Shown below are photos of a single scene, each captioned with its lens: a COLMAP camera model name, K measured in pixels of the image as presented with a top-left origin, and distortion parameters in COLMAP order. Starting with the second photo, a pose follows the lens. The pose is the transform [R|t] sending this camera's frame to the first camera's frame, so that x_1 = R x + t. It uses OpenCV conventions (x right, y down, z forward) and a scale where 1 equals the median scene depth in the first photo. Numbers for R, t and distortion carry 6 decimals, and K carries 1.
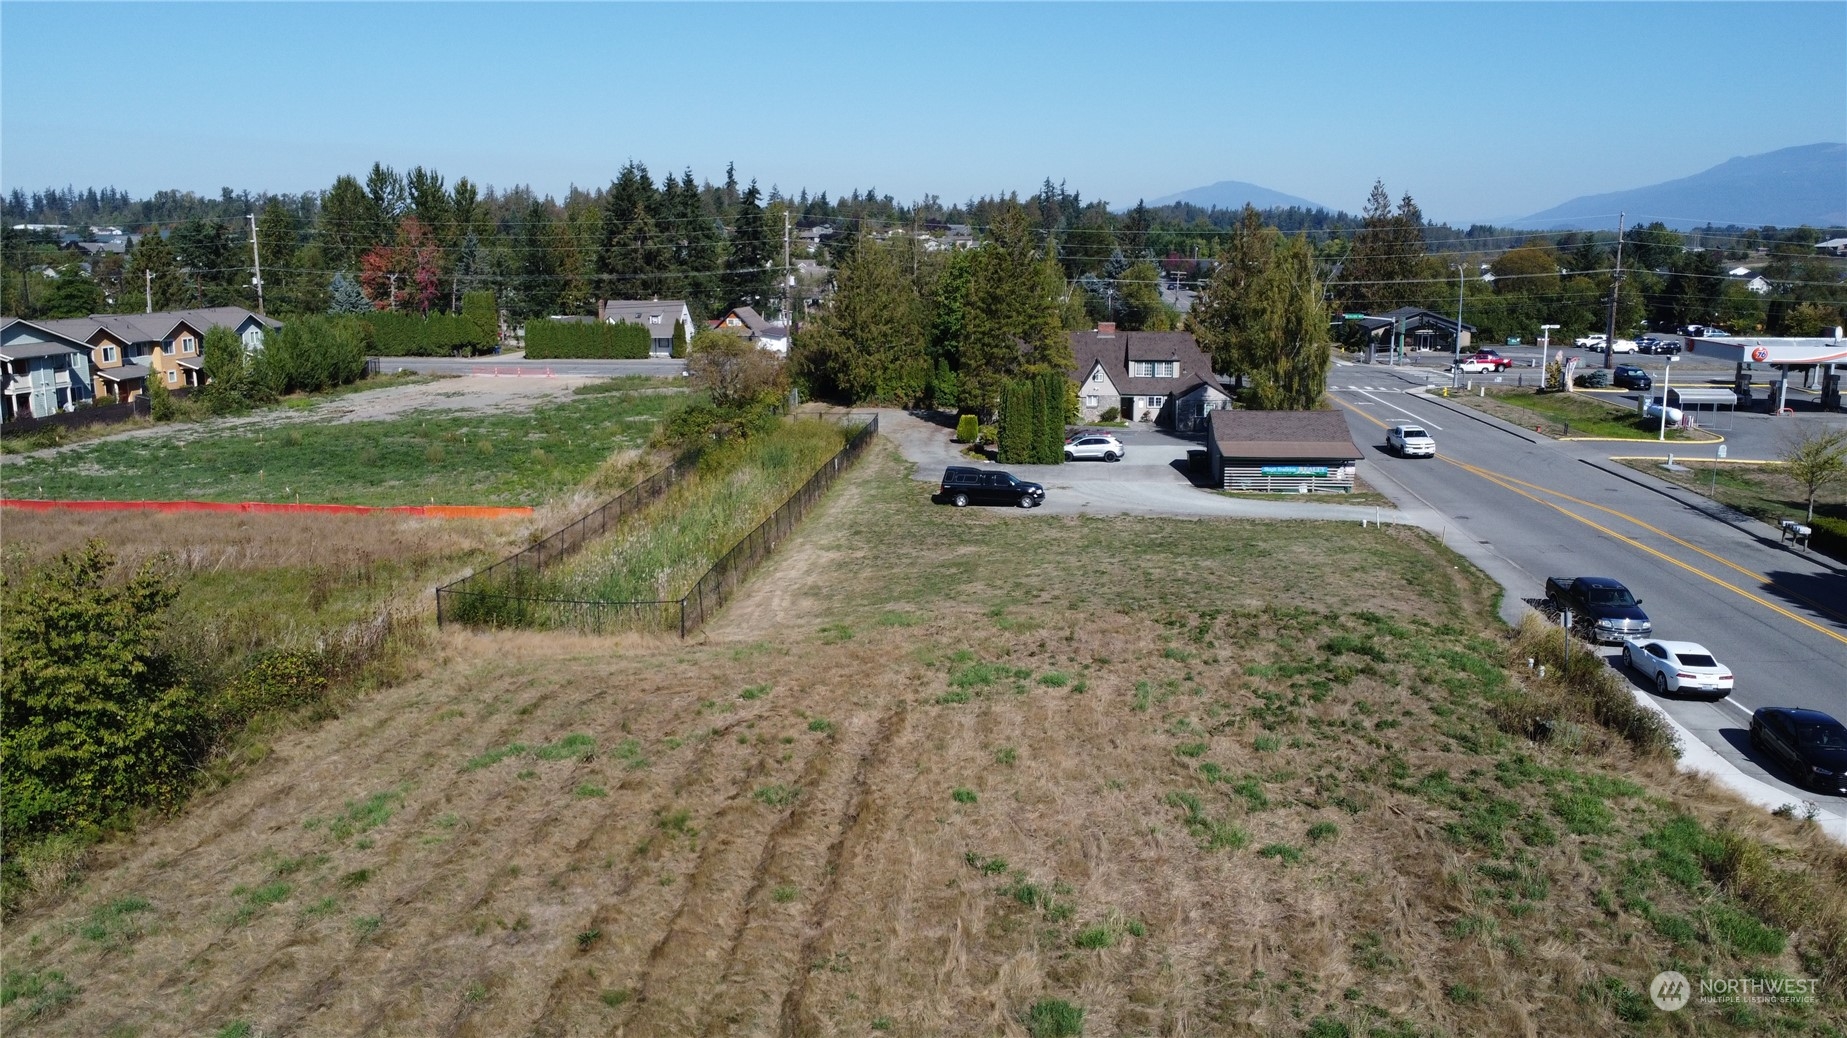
lens RADIAL K [[1391.1, 0, 923.5], [0, 1391.1, 519.0], [0, 0, 1]] dist [0.003988, 0.000517]
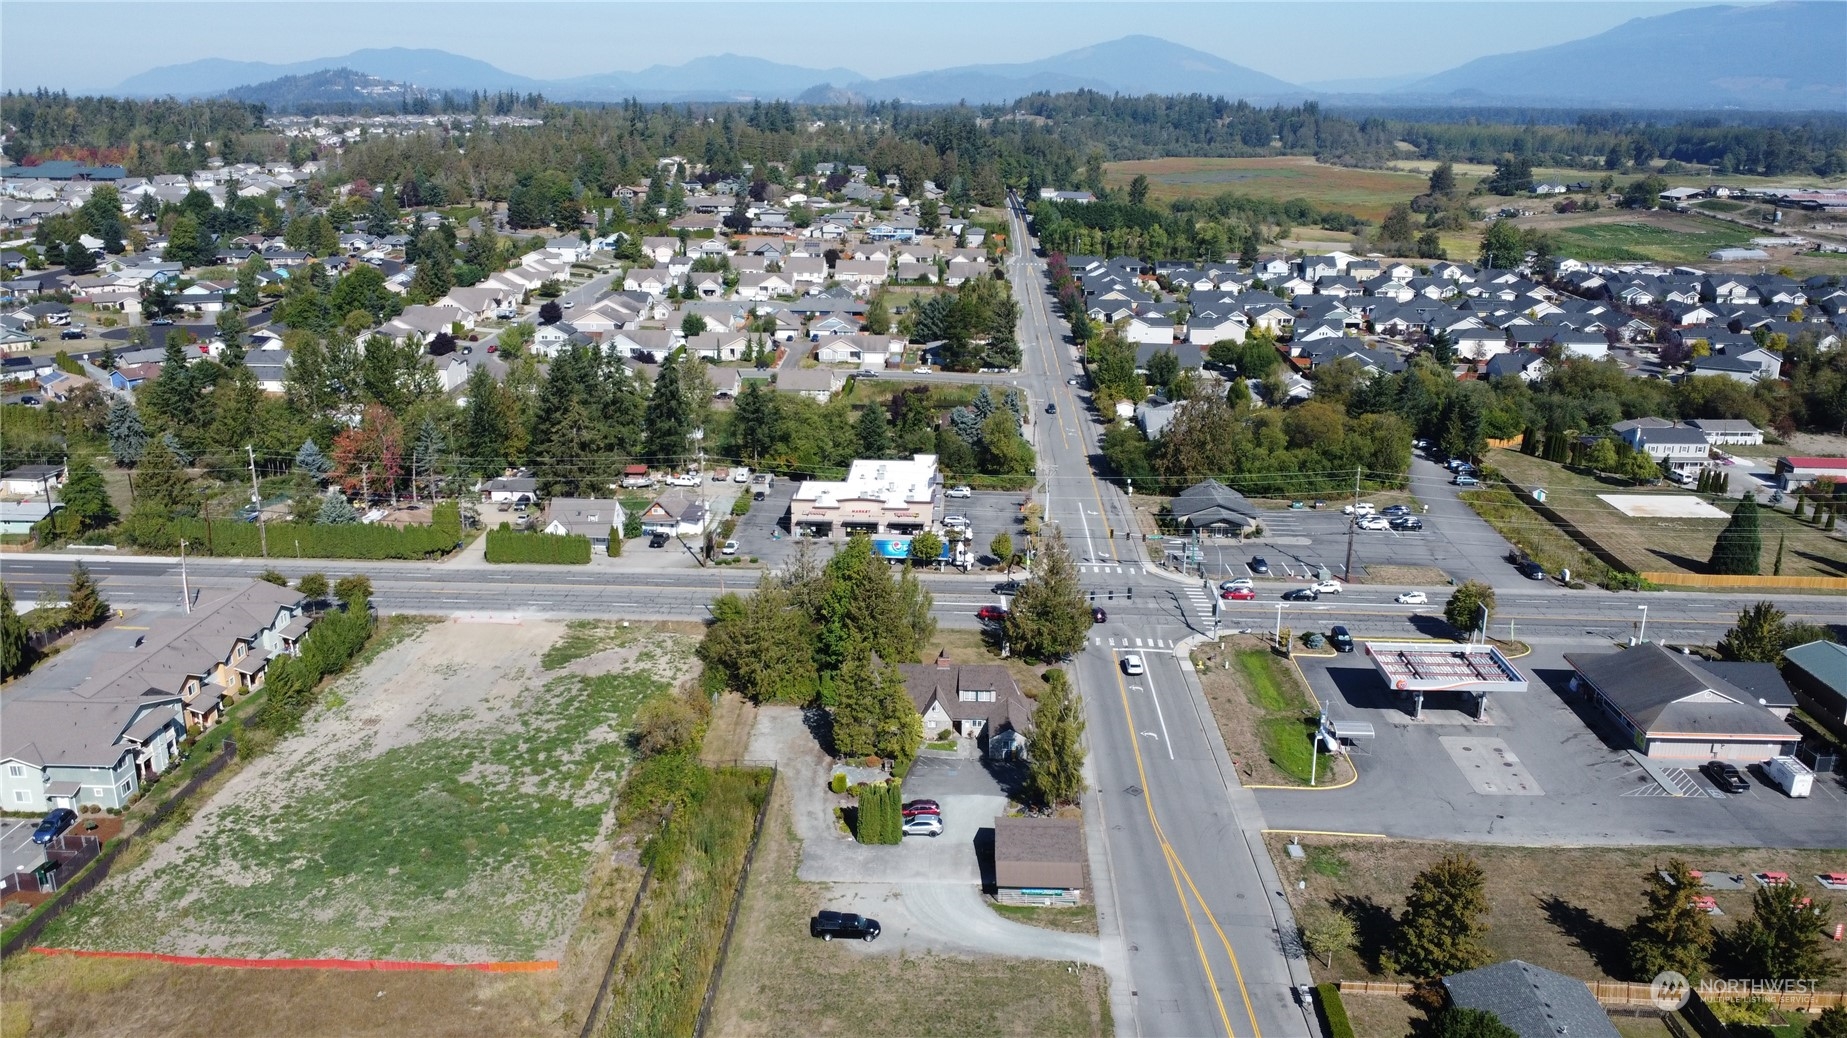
lens RADIAL K [[1391.1, 0, 923.5], [0, 1391.1, 519.0], [0, 0, 1]] dist [0.003988, 0.000517]
pose [[0.997769, -0.006687, 0.066432, 0.022024], [-0.000072, 0.994864, 0.101223, -0.425642], [-0.066768, -0.101002, 0.992643, -0.353119]]
